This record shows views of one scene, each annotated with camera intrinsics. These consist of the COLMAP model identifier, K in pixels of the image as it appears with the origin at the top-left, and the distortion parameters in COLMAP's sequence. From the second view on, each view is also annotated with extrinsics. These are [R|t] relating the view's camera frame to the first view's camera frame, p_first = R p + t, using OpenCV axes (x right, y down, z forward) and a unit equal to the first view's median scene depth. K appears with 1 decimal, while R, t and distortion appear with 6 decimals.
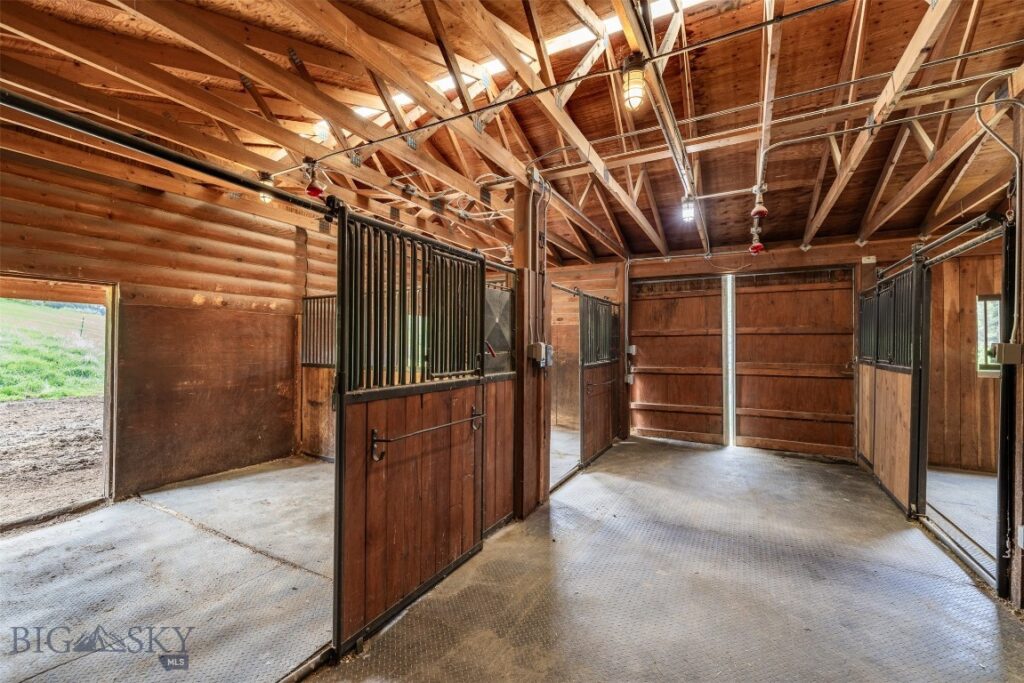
lens RADIAL K [[421.4, 0, 509.7], [0, 421.4, 343.6], [0, 0, 1]] dist [0.000004, -0.000182]
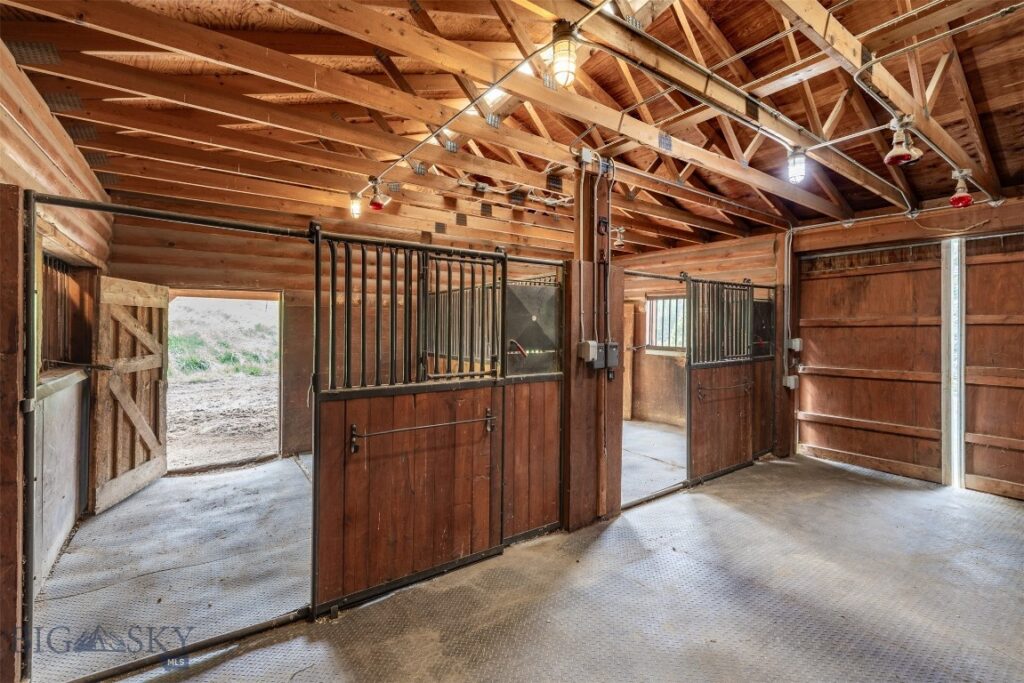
lens RADIAL K [[445.2, 0, 513.7], [0, 445.2, 333.5], [0, 0, 1]] dist [0.004451, -0.000481]
pose [[0.905283, 0.006528, -0.424759, 0.315194], [-0.000640, 0.999902, 0.014002, -0.030806], [0.424808, -0.012404, 0.905198, 0.062077]]
